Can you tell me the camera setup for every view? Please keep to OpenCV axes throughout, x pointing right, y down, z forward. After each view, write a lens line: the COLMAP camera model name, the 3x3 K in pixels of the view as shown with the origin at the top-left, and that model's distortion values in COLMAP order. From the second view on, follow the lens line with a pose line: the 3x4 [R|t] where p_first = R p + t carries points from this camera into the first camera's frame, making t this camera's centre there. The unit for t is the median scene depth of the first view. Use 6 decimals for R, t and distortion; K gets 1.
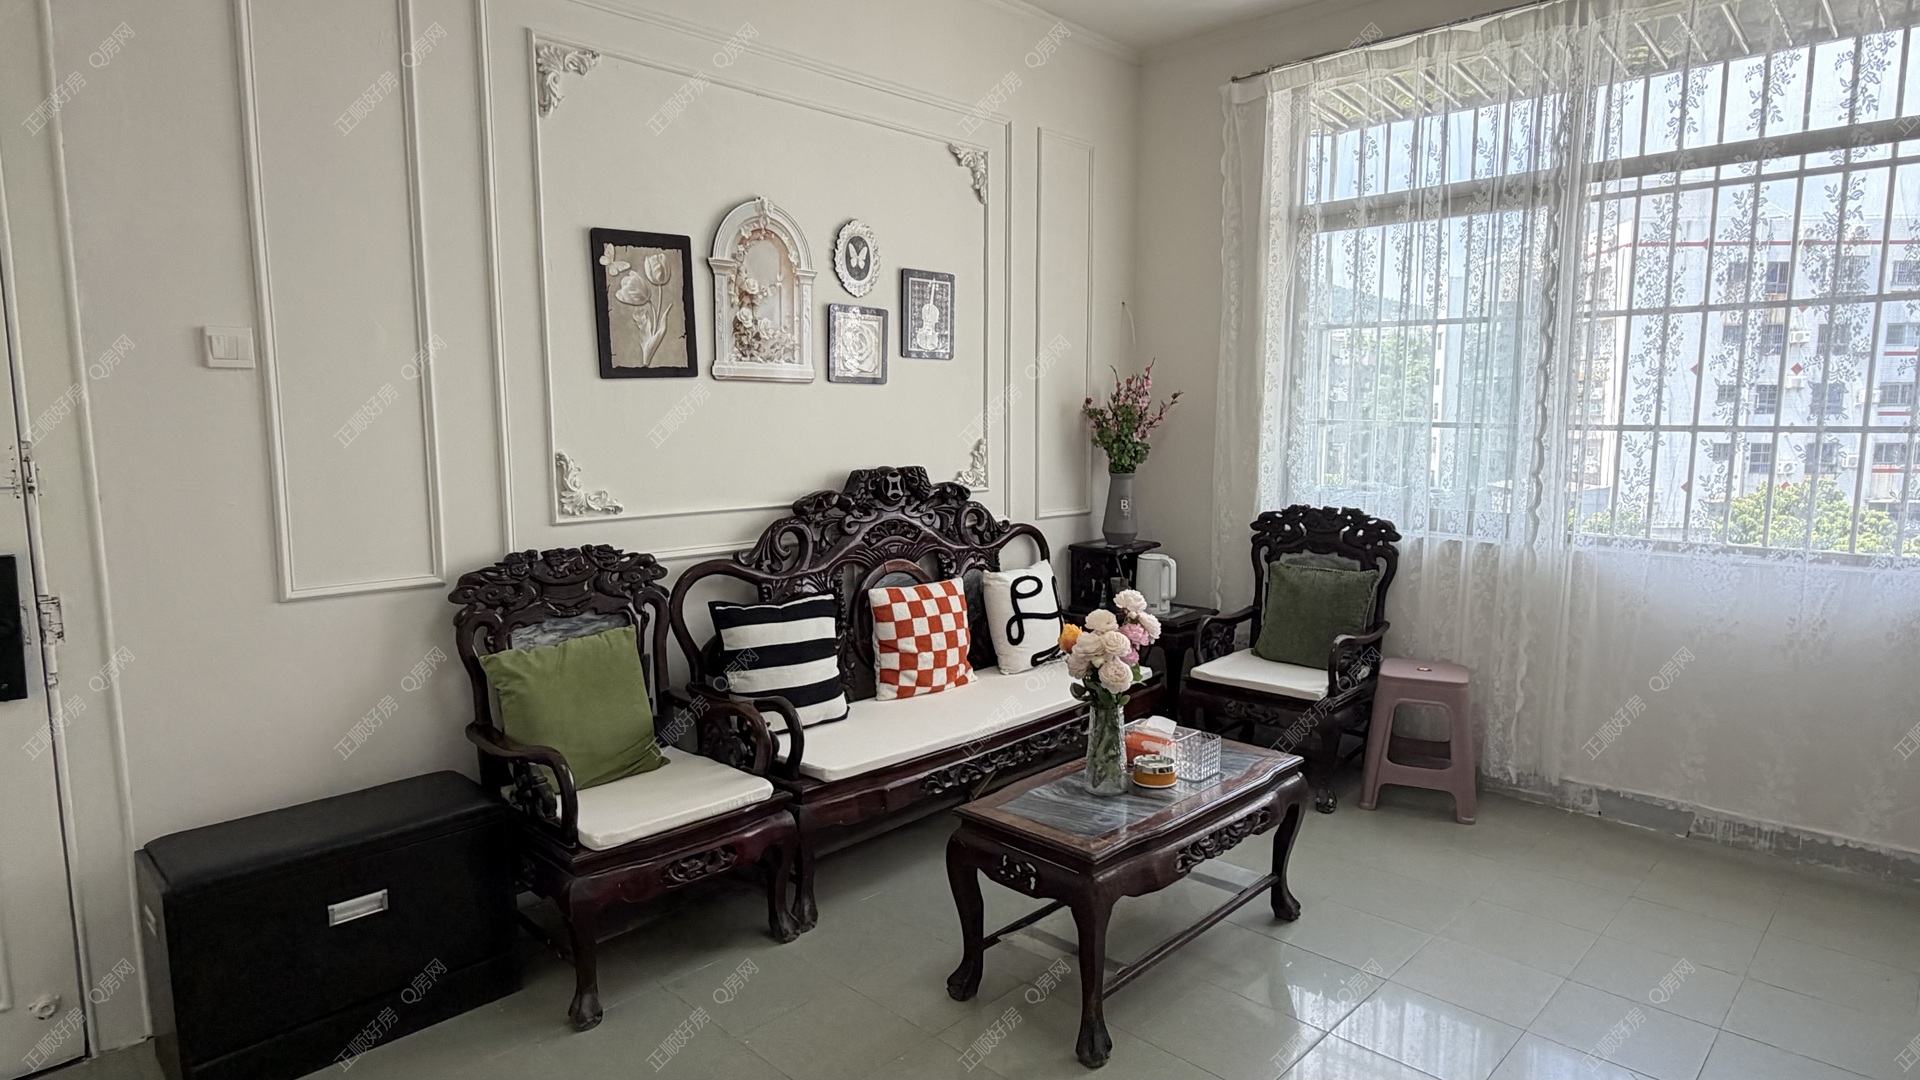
lens RADIAL K [[1062.5, 0, 960.0], [0, 1062.5, 540.0], [0, 0, 1]] dist [0.005671, -0.000041]
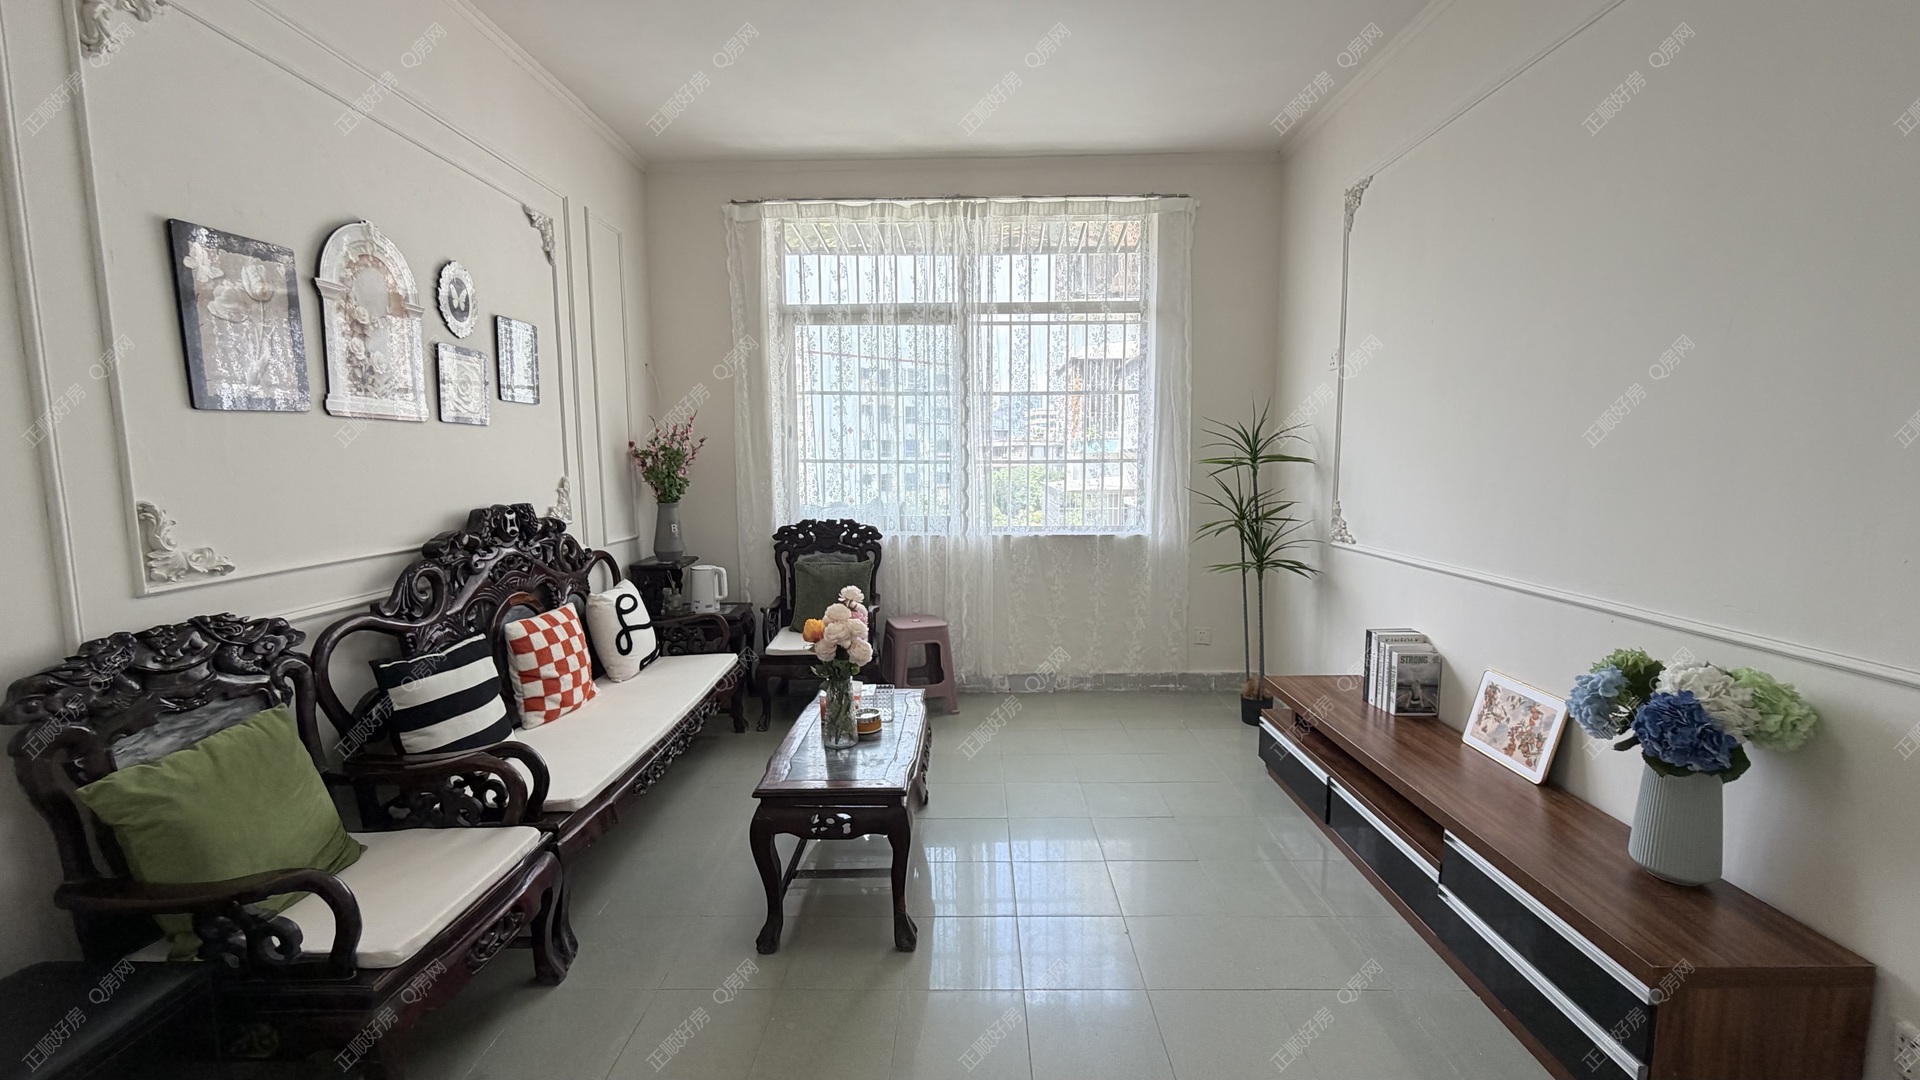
lens RADIAL K [[767.8, 0, 960.0], [0, 767.8, 540.0], [0, 0, 1]] dist [-0.000851, 0.000233]
pose [[0.726322, -0.078715, 0.682833, -0.264831], [0.087551, 0.995924, 0.021680, -0.012235], [-0.681756, 0.044036, 0.730253, 0.153648]]
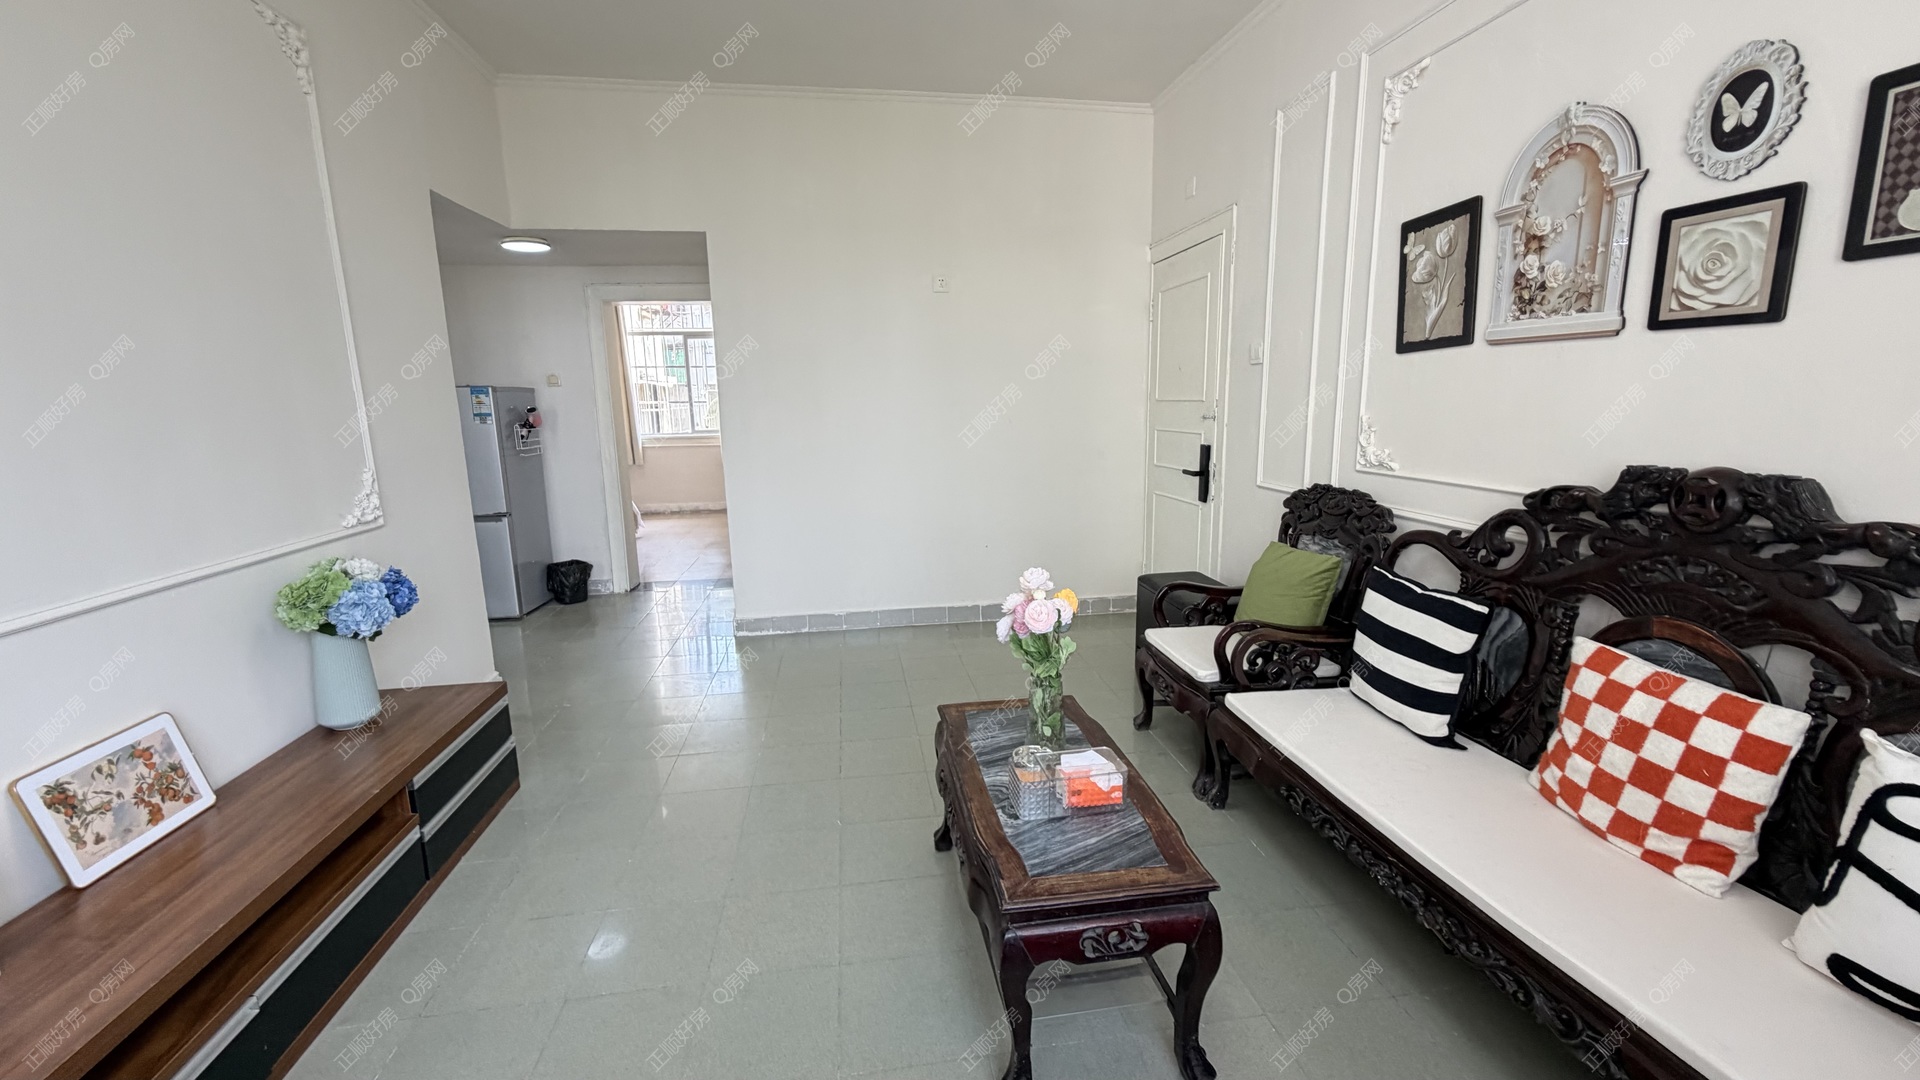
lens RADIAL K [[767.8, 0, 960.0], [0, 767.8, 540.0], [0, 0, 1]] dist [-0.000851, 0.000233]
pose [[-0.602041, 0.157904, -0.782696, 0.536742], [-0.079548, 0.963513, 0.255569, -0.109074], [0.794493, 0.216125, -0.567513, 0.944261]]
